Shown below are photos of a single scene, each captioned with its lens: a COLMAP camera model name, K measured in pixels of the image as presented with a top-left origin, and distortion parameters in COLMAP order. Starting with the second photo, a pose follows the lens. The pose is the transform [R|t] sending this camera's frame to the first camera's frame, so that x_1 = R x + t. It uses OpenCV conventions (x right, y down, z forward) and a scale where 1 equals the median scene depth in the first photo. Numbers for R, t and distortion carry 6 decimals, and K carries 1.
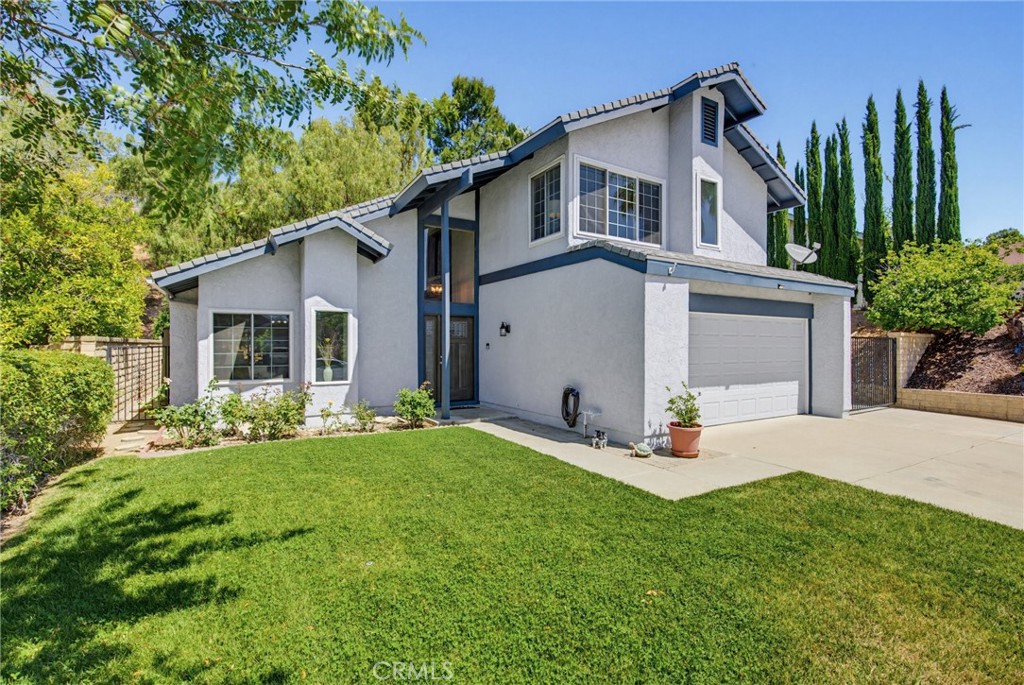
lens RADIAL K [[467.9, 0, 513.3], [0, 467.9, 344.2], [0, 0, 1]] dist [-0.001020, 0.000122]
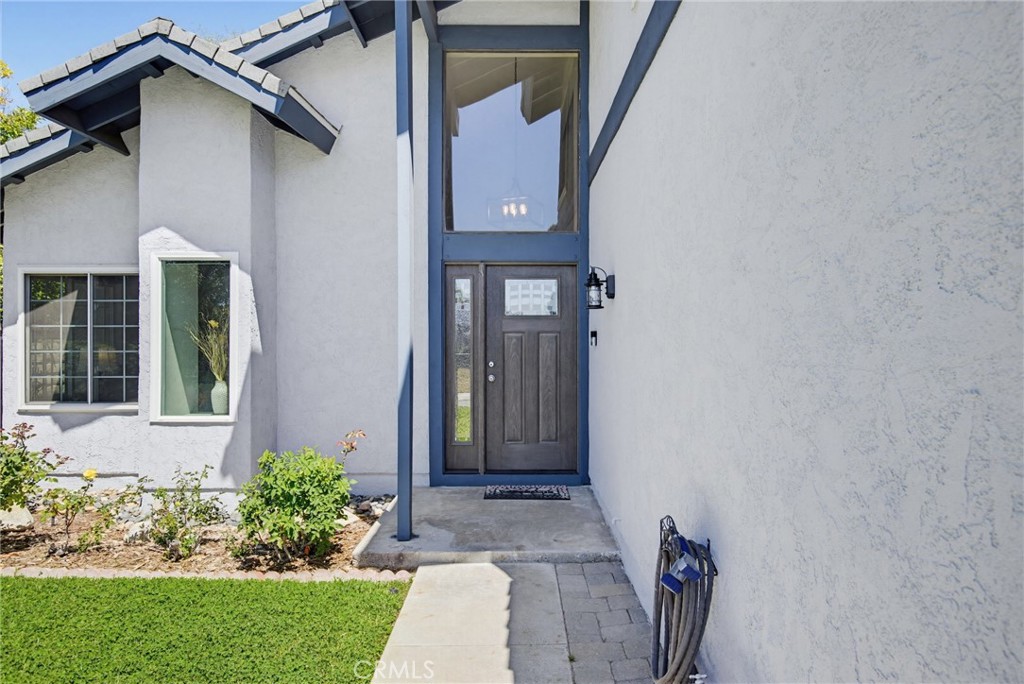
lens RADIAL K [[647.3, 0, 512.1], [0, 647.3, 340.6], [0, 0, 1]] dist [-0.000758, -0.000035]
pose [[0.856425, 0.000952, -0.516270, 0.197430], [0.000267, 0.999997, 0.002288, 0.006237], [0.516271, -0.002097, 0.856423, 0.640386]]
